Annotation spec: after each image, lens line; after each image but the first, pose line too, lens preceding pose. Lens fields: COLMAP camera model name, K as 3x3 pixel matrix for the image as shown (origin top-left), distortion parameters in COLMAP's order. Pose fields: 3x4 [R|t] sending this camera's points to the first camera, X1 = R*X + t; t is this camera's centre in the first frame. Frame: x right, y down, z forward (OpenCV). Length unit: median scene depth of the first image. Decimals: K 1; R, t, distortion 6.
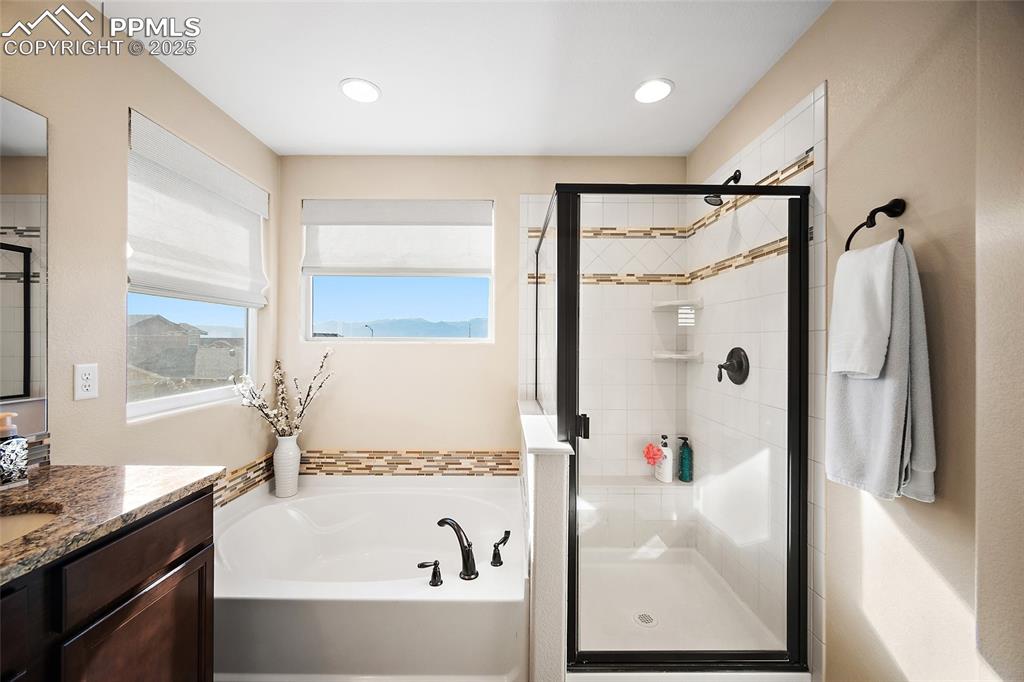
lens RADIAL K [[405.5, 0, 510.0], [0, 405.5, 338.4], [0, 0, 1]] dist [-0.000659, -0.000261]
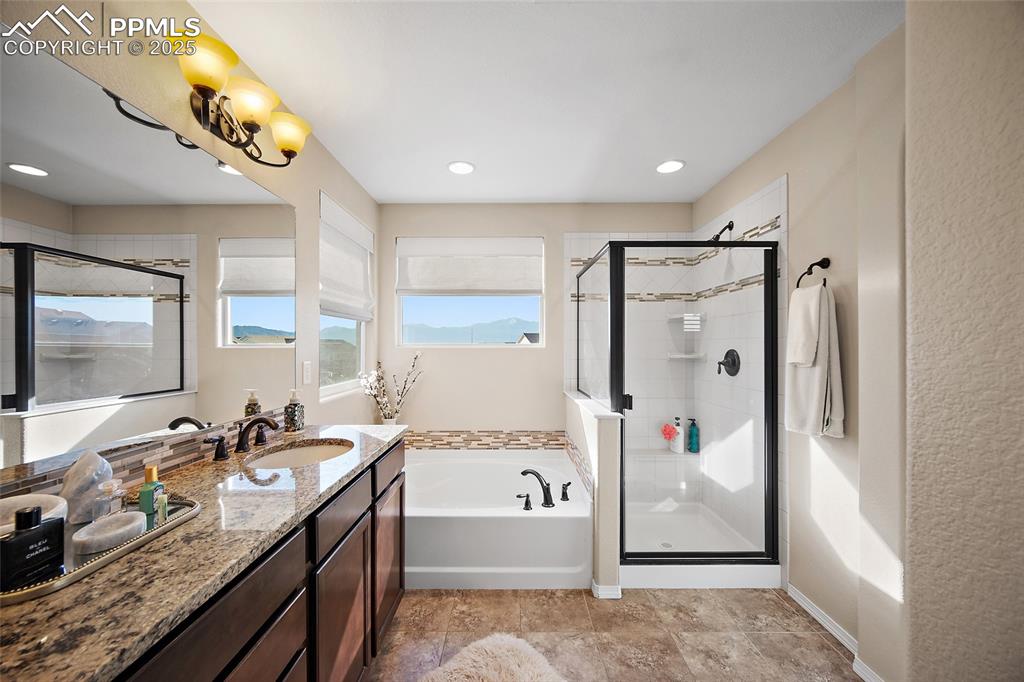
lens RADIAL K [[404.5, 0, 509.2], [0, 404.5, 342.1], [0, 0, 1]] dist [-0.000626, 0.000142]
pose [[0.999974, -0.005086, -0.005072, -0.218382], [0.005071, 0.999983, -0.003043, -0.001942], [0.005087, 0.003017, 0.999983, -0.438076]]
